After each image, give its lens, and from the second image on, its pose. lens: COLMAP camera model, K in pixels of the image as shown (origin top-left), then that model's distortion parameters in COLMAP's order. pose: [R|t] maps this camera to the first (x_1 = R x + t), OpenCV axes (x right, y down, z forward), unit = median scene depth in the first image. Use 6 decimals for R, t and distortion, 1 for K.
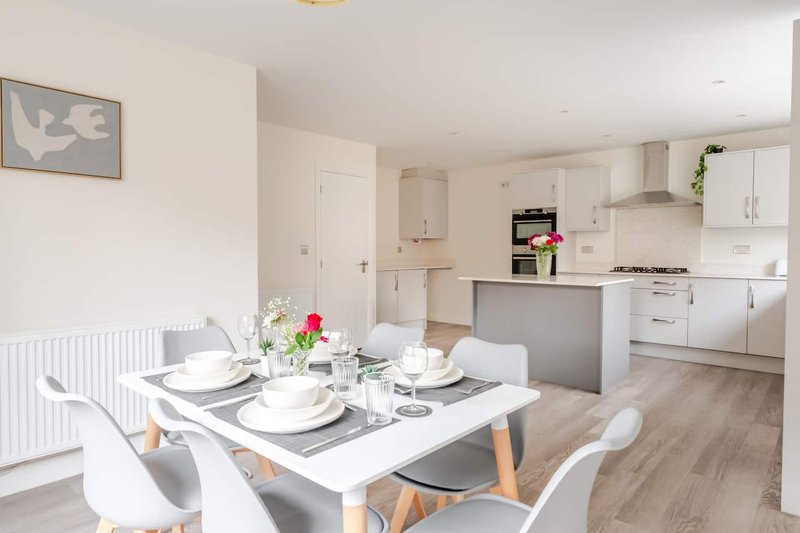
lens RADIAL K [[491.9, 0, 400.8], [0, 491.9, 261.9], [0, 0, 1]] dist [-0.003600, -0.001639]
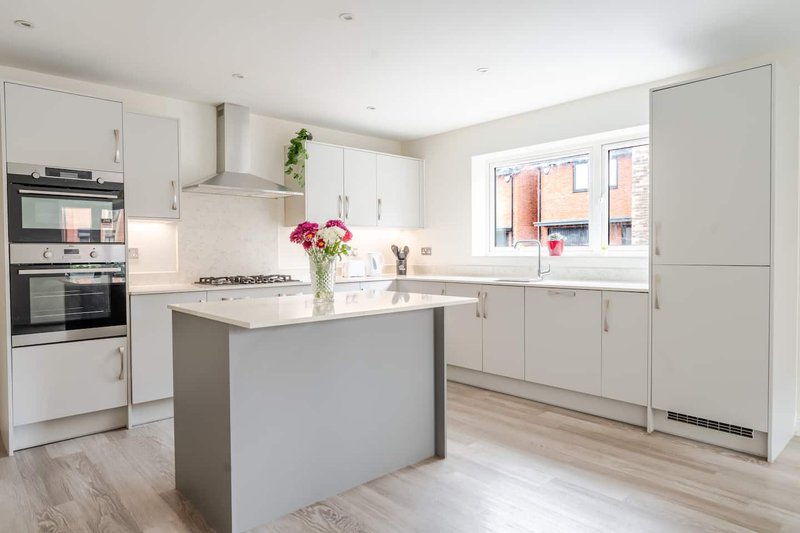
lens RADIAL K [[491.9, 0, 399.5], [0, 491.9, 264.6], [0, 0, 1]] dist [-0.003600, -0.001639]
pose [[0.110243, -0.022231, 0.993656, -0.222145], [0.040530, 0.999019, 0.017854, -0.011593], [-0.993078, 0.038305, 0.111035, 0.788146]]
